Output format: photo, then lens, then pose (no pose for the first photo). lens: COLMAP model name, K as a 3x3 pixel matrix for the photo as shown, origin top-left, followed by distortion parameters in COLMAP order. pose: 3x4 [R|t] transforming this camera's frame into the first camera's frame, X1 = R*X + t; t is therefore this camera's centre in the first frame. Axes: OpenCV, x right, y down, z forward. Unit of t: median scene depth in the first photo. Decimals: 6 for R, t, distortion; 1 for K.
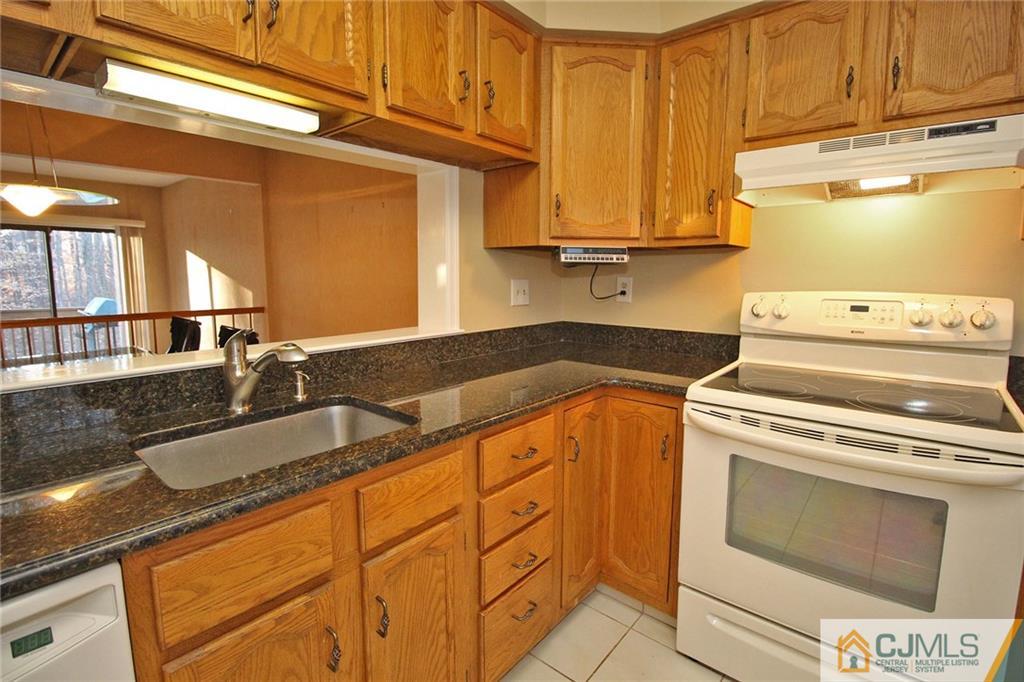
lens RADIAL K [[476.1, 0, 512.8], [0, 476.1, 332.0], [0, 0, 1]] dist [-0.004353, -0.010709]
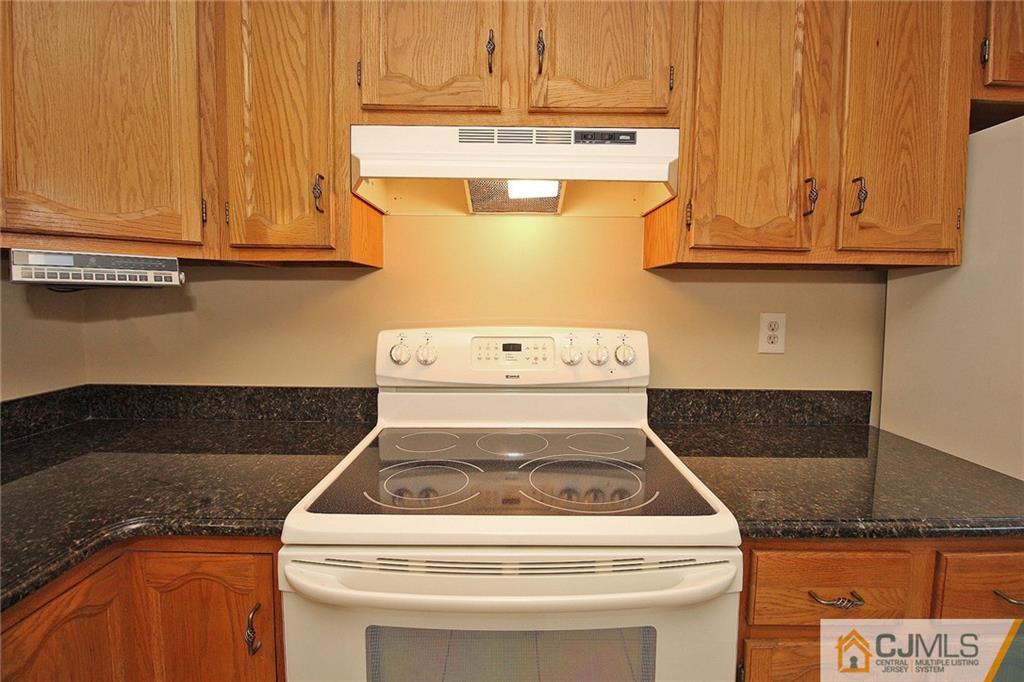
lens RADIAL K [[476.1, 0, 512.8], [0, 476.1, 331.1], [0, 0, 1]] dist [-0.004353, -0.010709]
pose [[0.765251, -0.041308, 0.642405, 0.215713], [0.071114, 0.997256, -0.020587, -0.062677], [-0.639792, 0.061439, 0.766089, 0.384702]]
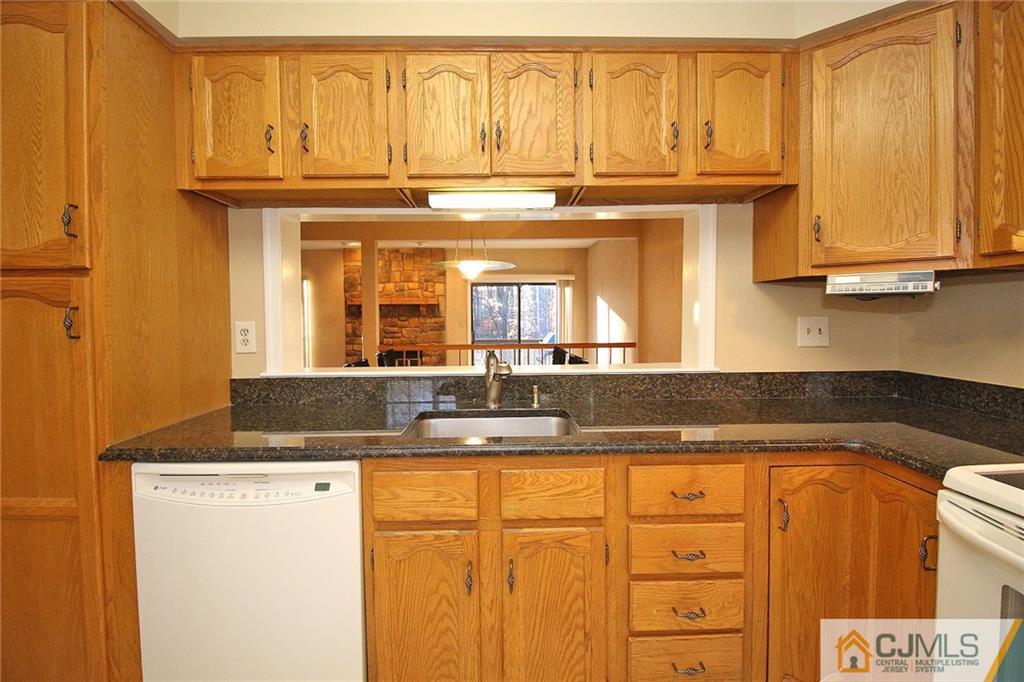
lens RADIAL K [[476.1, 0, 511.5], [0, 476.1, 331.6], [0, 0, 1]] dist [-0.004353, -0.010709]
pose [[0.658988, 0.017320, -0.751954, 0.429404], [-0.080597, 0.995605, -0.047700, 0.001438], [0.747823, 0.092039, 0.657487, 0.059456]]
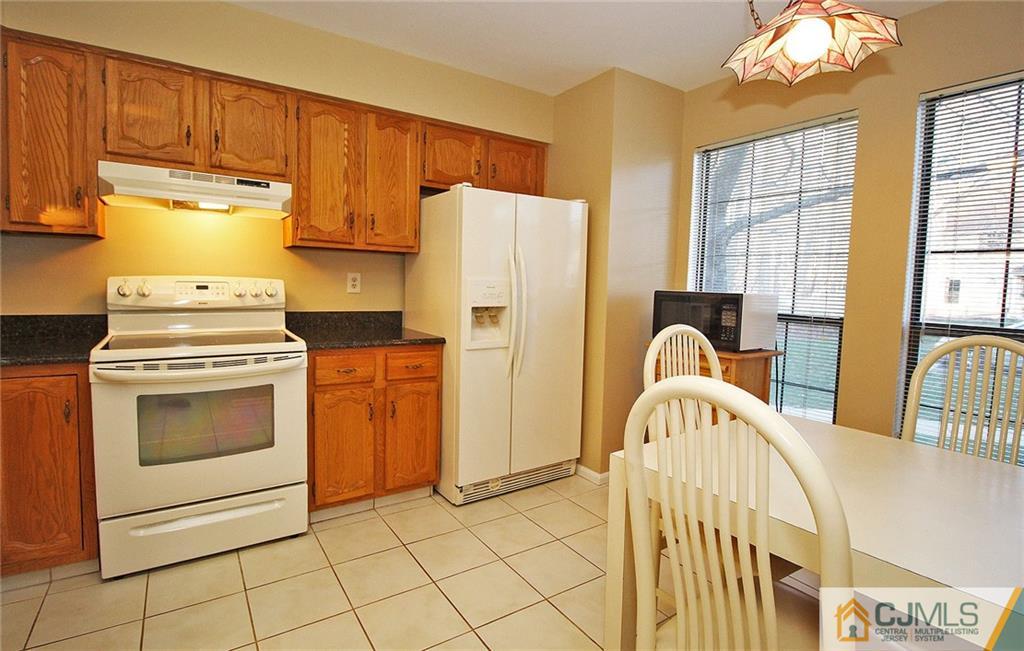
lens RADIAL K [[492.0, 0, 515.0], [0, 492.0, 317.8], [0, 0, 1]] dist [-0.012857, -0.005013]
pose [[0.272494, -0.063540, 0.960057, -0.479996], [0.089224, 0.995186, 0.040540, 0.071777], [-0.958011, 0.074613, 0.276852, -0.349923]]
